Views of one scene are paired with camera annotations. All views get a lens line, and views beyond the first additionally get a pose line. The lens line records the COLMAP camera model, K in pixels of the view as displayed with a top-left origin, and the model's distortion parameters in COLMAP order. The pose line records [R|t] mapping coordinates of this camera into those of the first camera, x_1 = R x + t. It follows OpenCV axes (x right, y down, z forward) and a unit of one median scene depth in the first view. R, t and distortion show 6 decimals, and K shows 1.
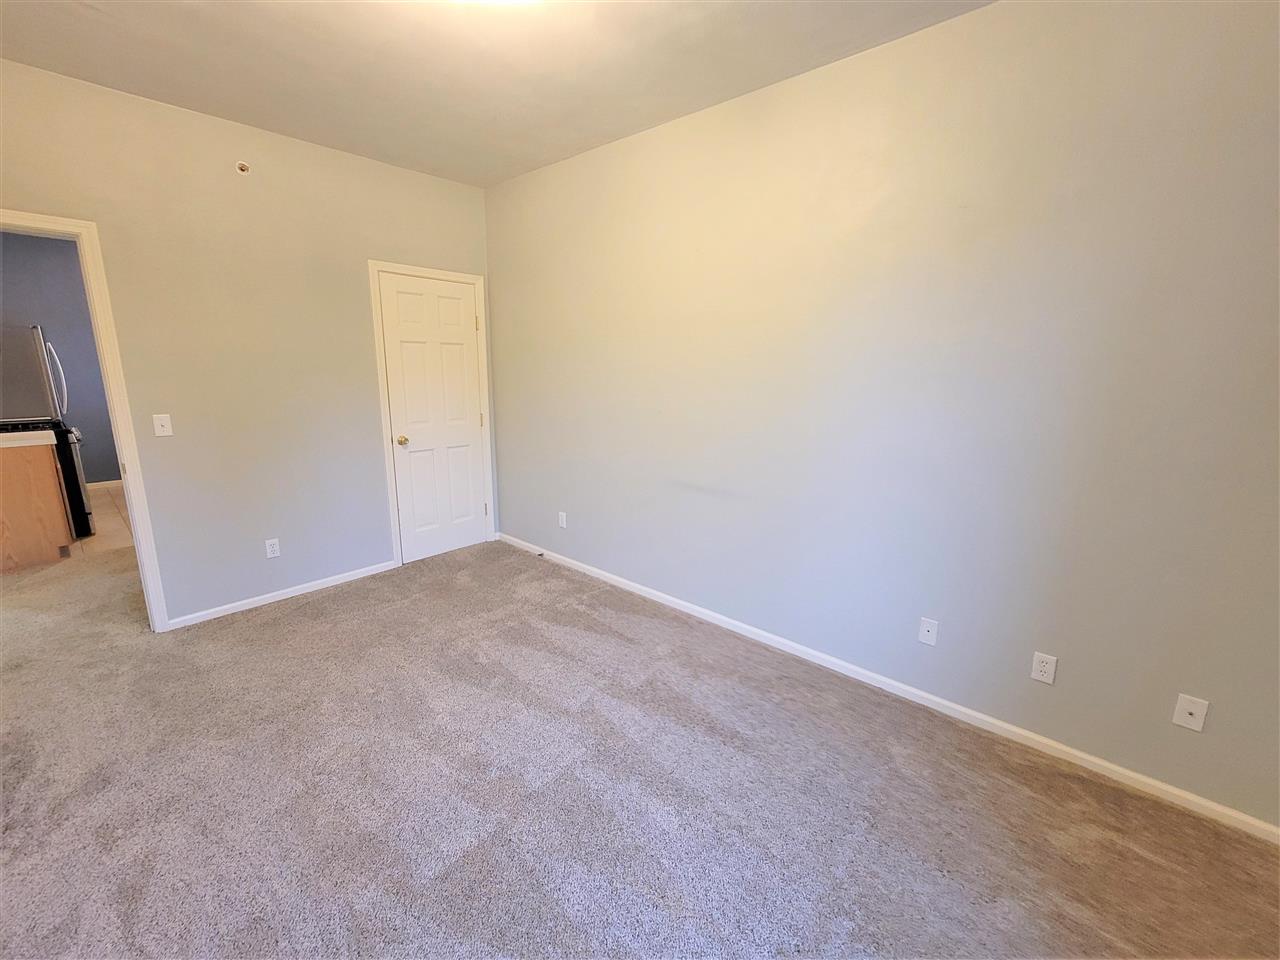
lens RADIAL K [[528.8, 0, 640.0], [0, 528.8, 480.0], [0, 0, 1]] dist [-0.006736, -0.000036]
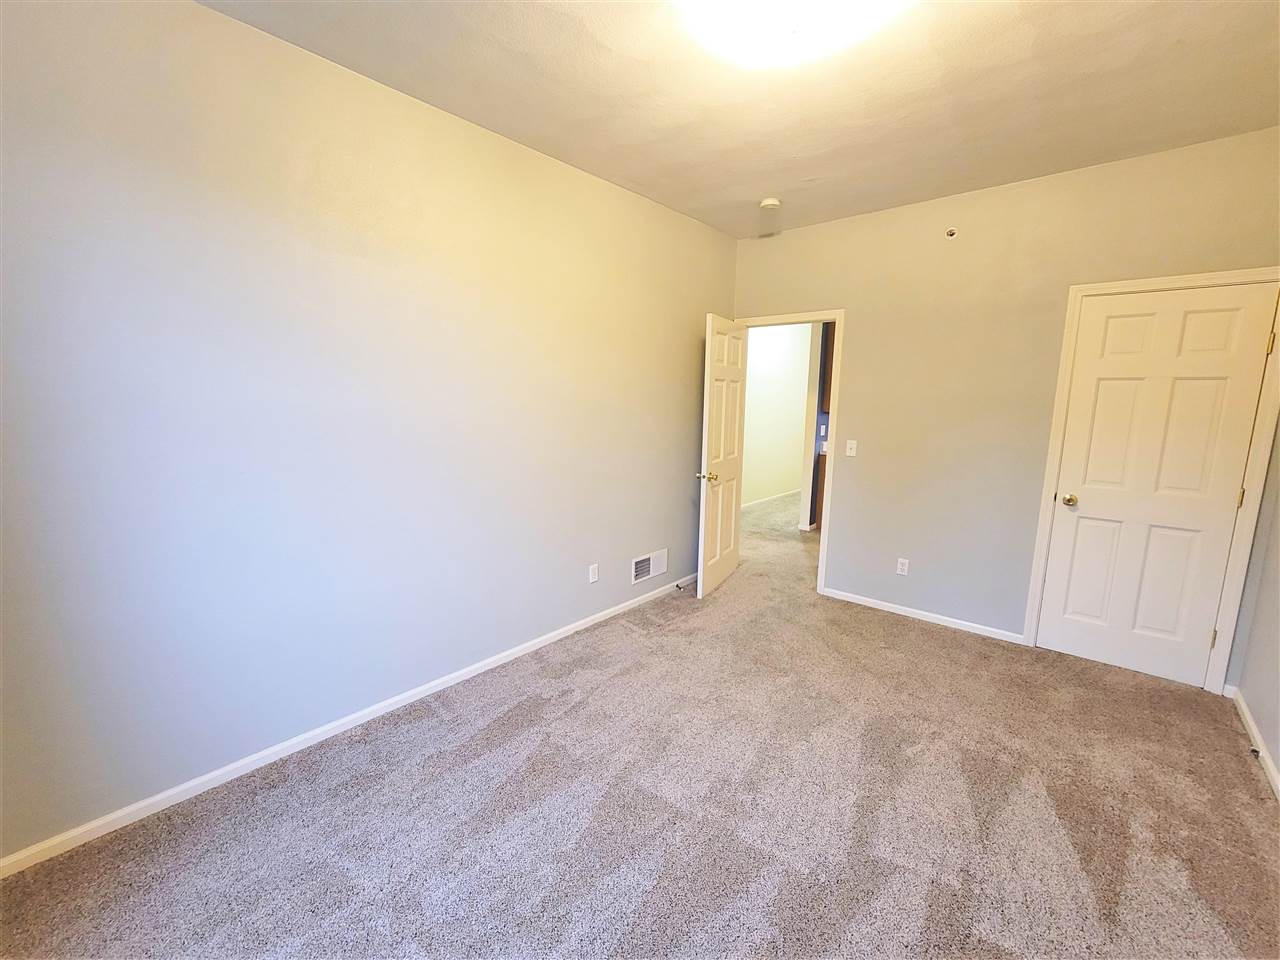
lens RADIAL K [[528.8, 0, 640.0], [0, 528.8, 480.0], [0, 0, 1]] dist [-0.006736, -0.000036]
pose [[0.009139, 0.143957, -0.989542, 0.408213], [-0.226559, 0.964147, 0.138170, -0.081993], [0.973955, 0.222927, 0.041426, 0.393726]]
